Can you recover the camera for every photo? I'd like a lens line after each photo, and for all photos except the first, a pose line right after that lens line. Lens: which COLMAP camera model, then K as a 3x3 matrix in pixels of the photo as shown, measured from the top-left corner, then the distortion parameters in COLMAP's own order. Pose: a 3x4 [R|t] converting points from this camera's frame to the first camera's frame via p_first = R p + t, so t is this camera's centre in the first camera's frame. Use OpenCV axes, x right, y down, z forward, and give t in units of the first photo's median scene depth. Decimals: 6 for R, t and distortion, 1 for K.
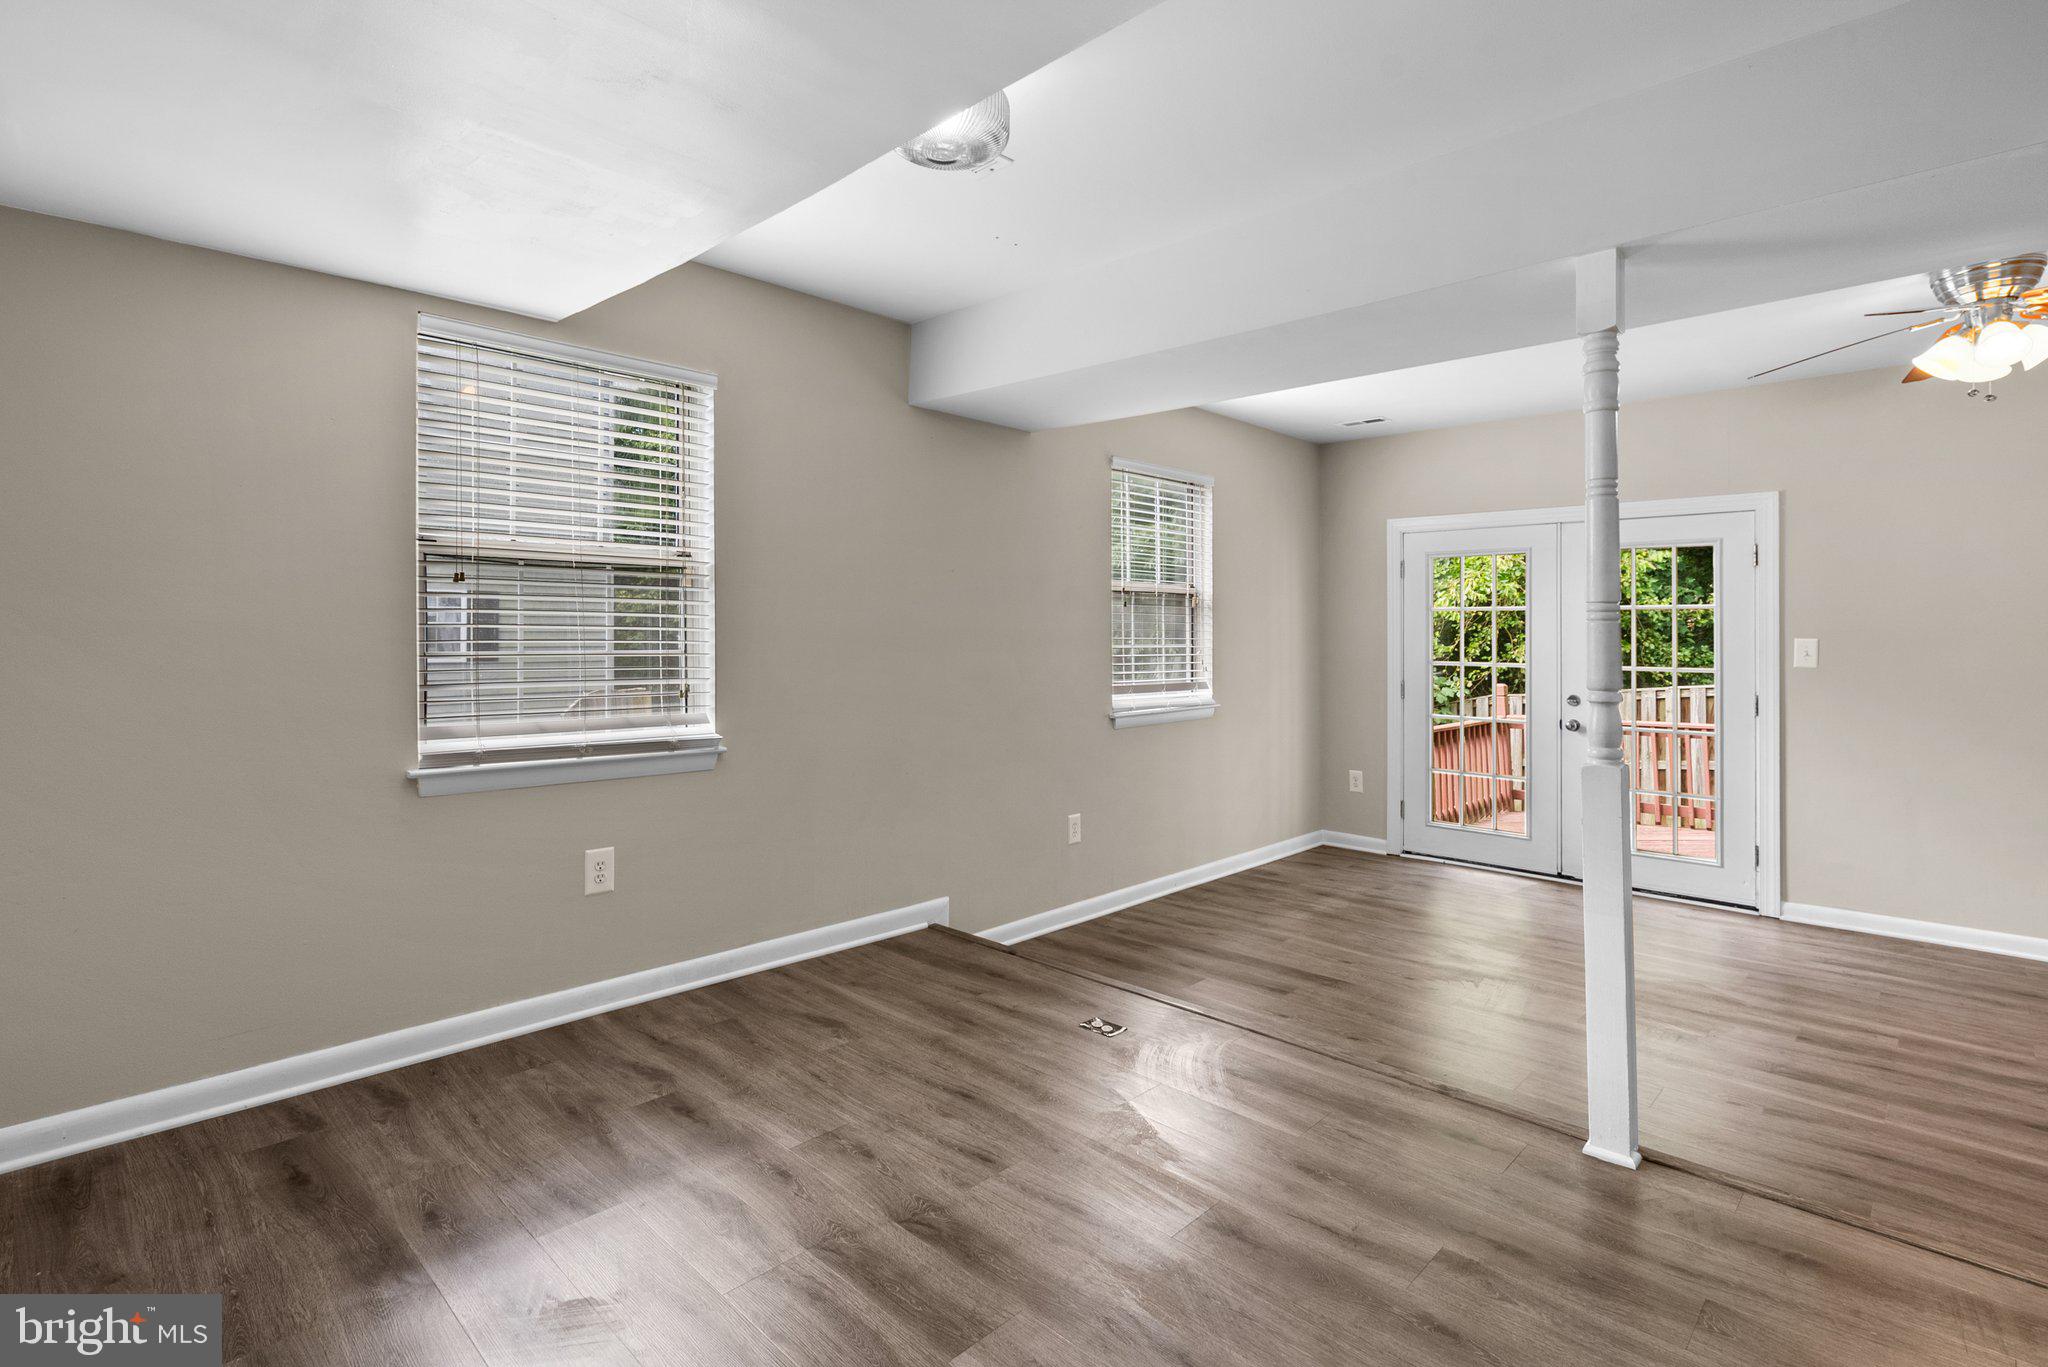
lens RADIAL K [[981.5, 0, 1026.4], [0, 981.5, 632.2], [0, 0, 1]] dist [-0.003236, 0.000100]
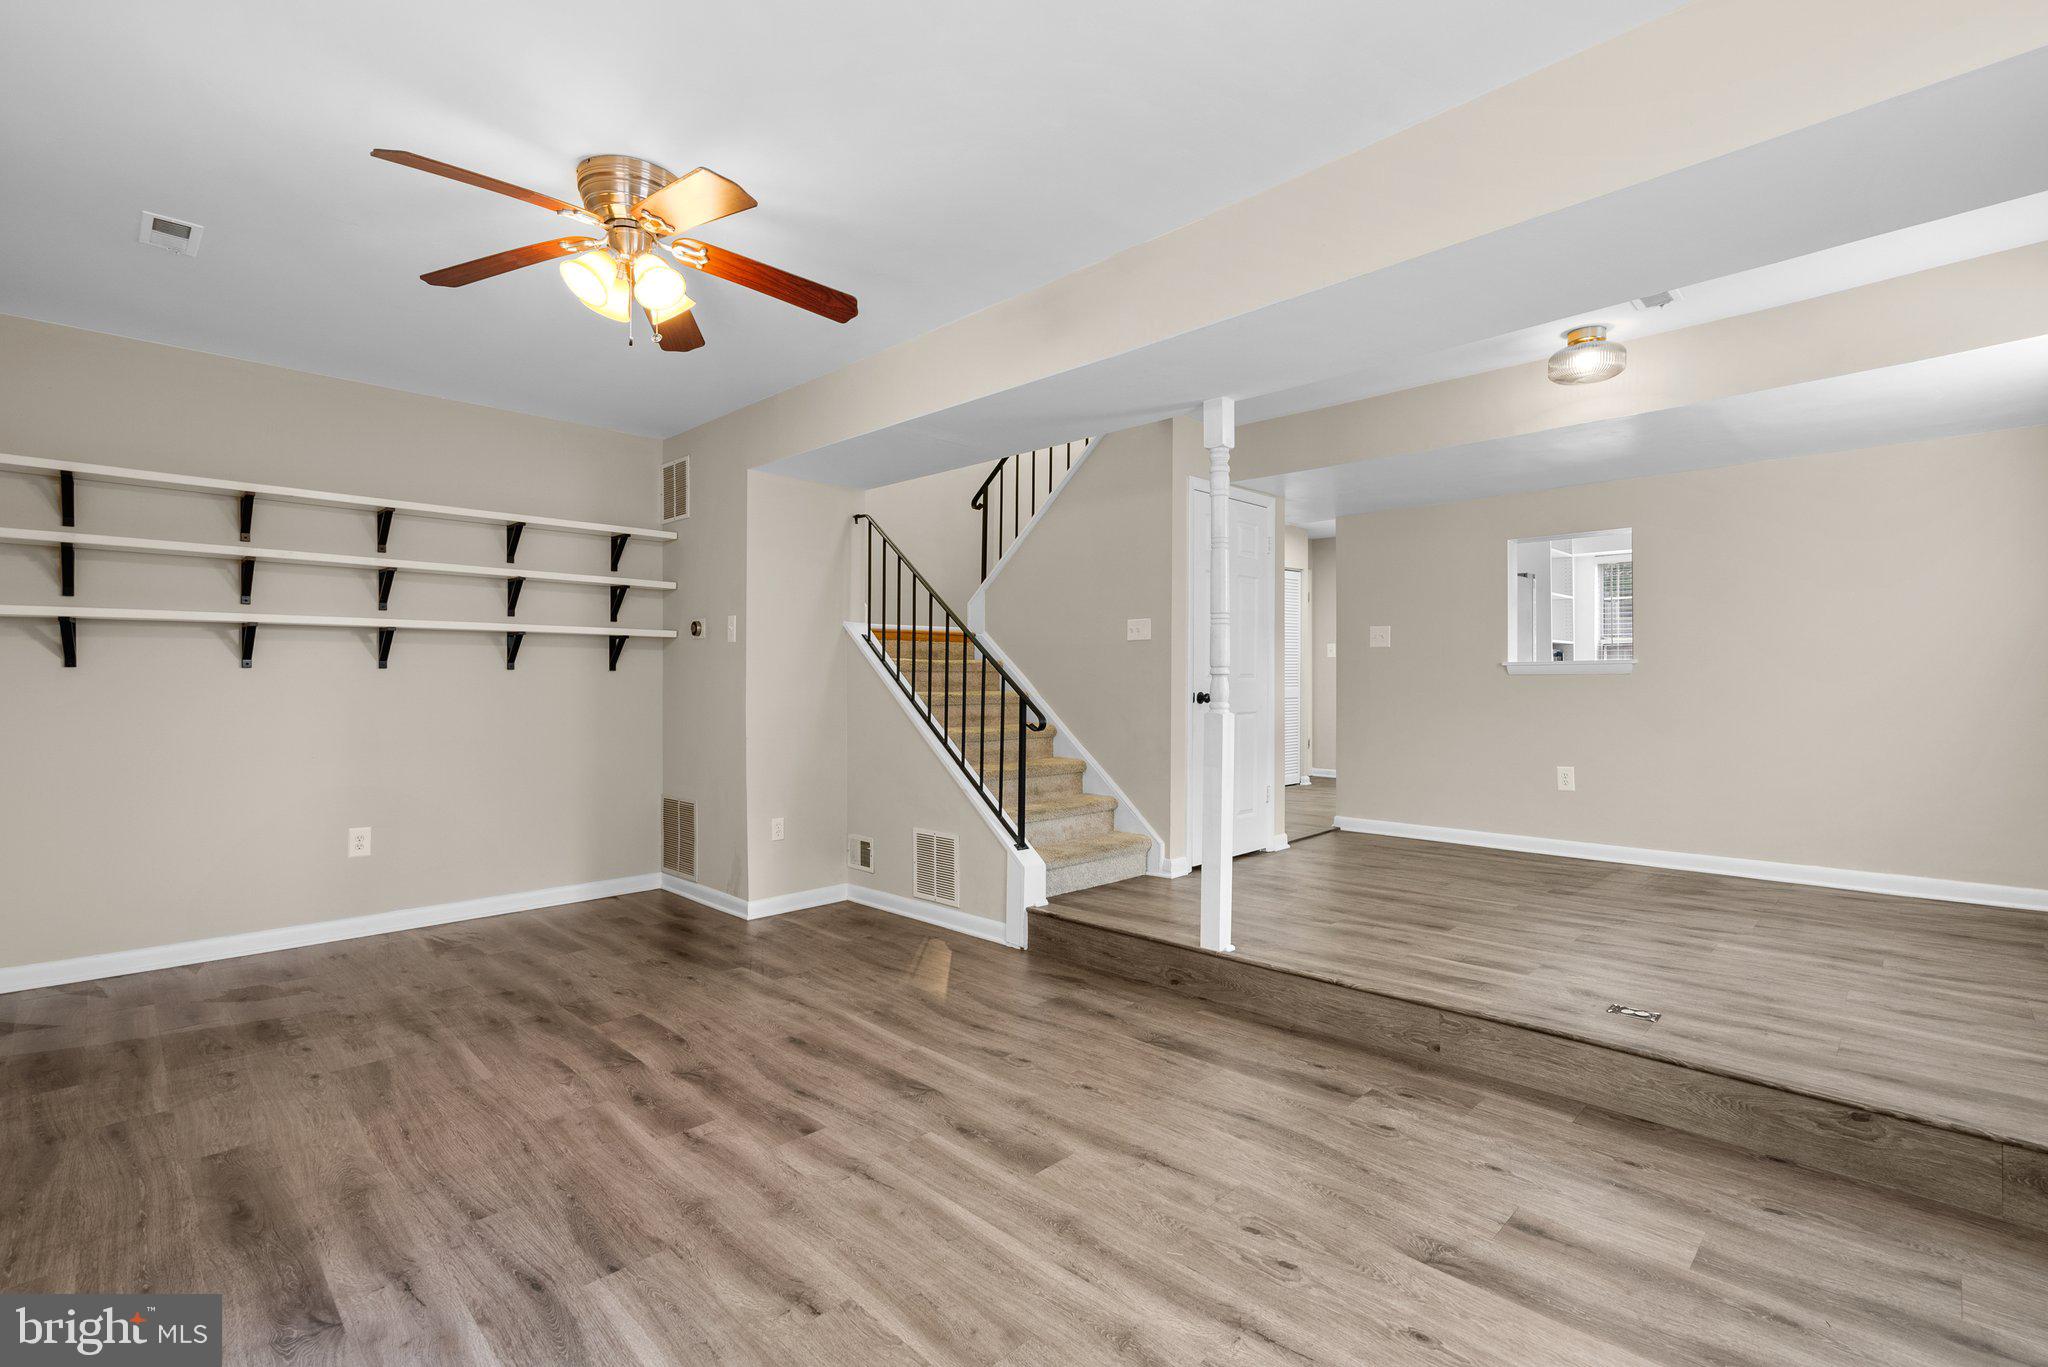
lens RADIAL K [[938.8, 0, 1021.0], [0, 938.8, 687.8], [0, 0, 1]] dist [-0.002728, 0.001718]
pose [[-0.999876, 0.001917, 0.015608, 0.497115], [0.002049, 0.999963, 0.008396, 0.044410], [-0.015592, 0.008427, -0.999843, 1.420447]]
